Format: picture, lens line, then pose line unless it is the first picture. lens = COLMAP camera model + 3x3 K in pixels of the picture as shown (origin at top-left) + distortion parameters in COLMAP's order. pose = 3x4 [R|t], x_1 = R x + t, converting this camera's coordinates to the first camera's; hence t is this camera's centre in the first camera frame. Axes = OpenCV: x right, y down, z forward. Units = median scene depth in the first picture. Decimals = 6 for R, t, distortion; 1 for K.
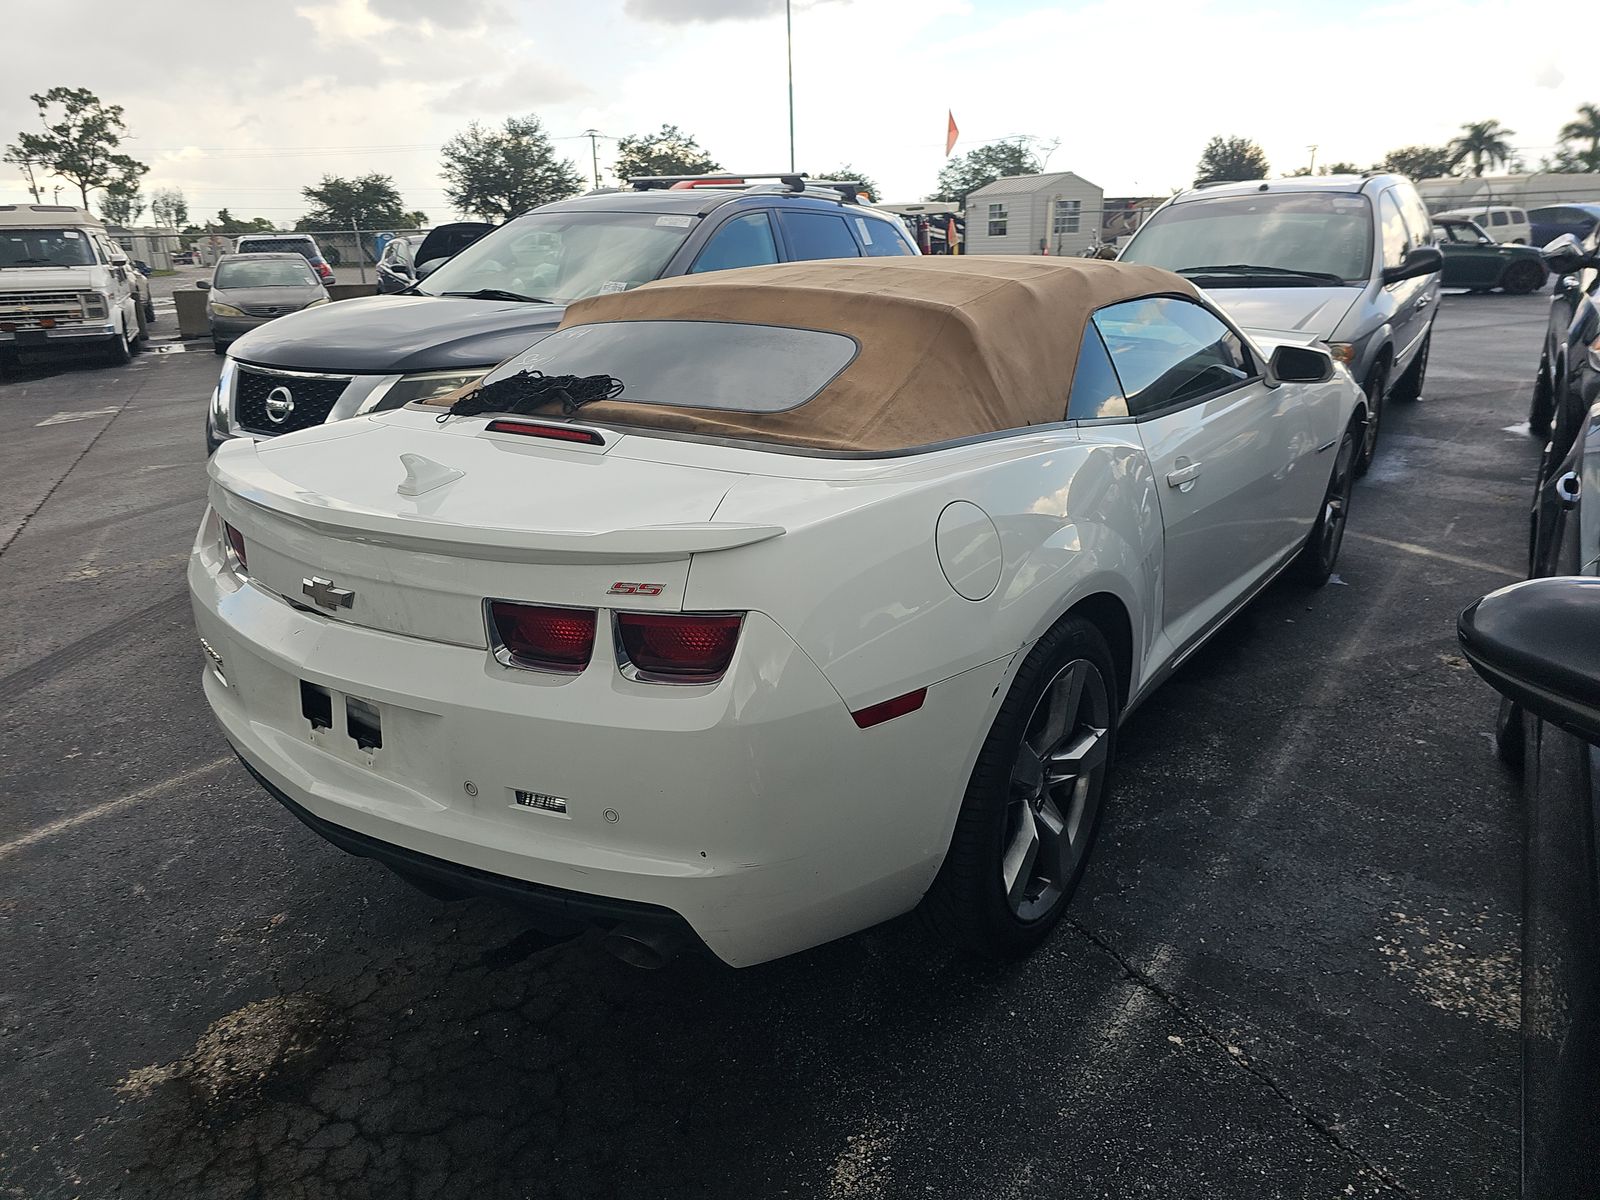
lens RADIAL K [[1091.5, 0, 799.4], [0, 1091.5, 562.4], [0, 0, 1]] dist [0.001884, 0.001122]
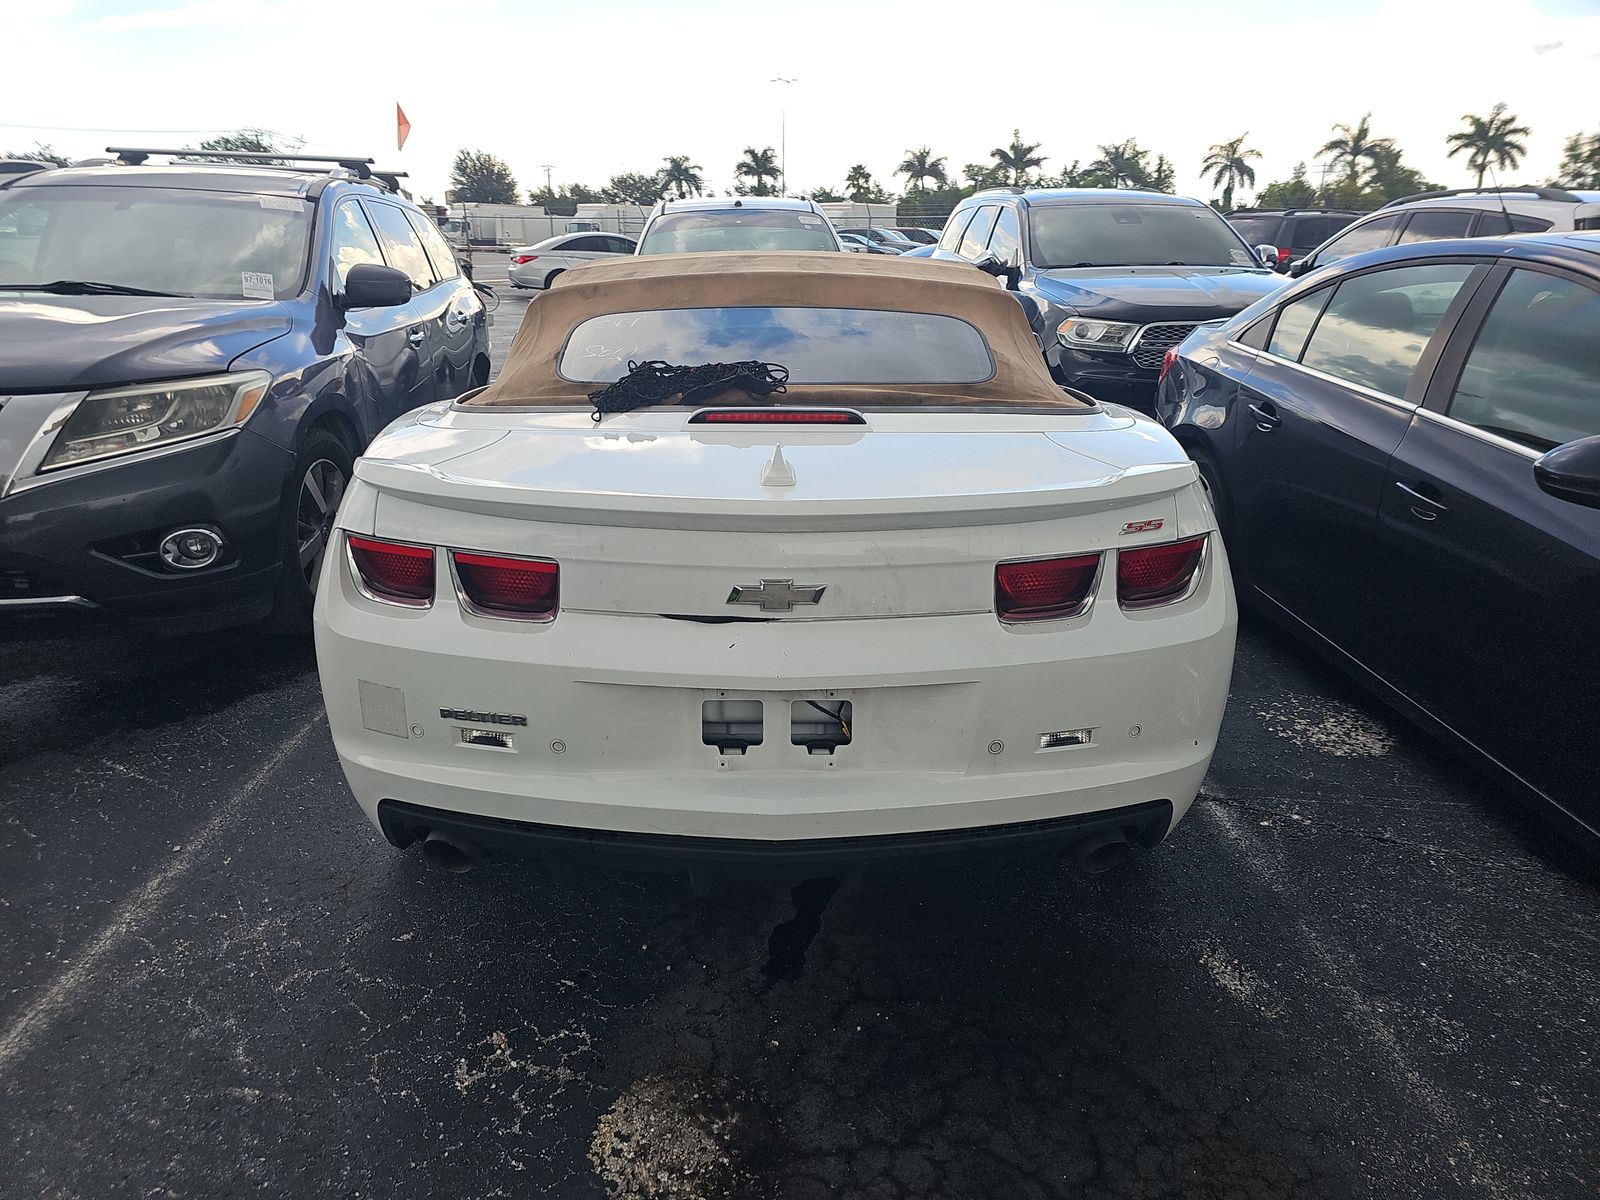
lens RADIAL K [[1072.6, 0, 799.7], [0, 1072.6, 568.4], [0, 0, 1]] dist [0.029240, -0.001306]
pose [[0.794145, -0.149192, 0.589131, -0.292007], [0.149139, 0.987598, 0.049062, -0.010878], [-0.589145, 0.048900, 0.806547, 0.080028]]
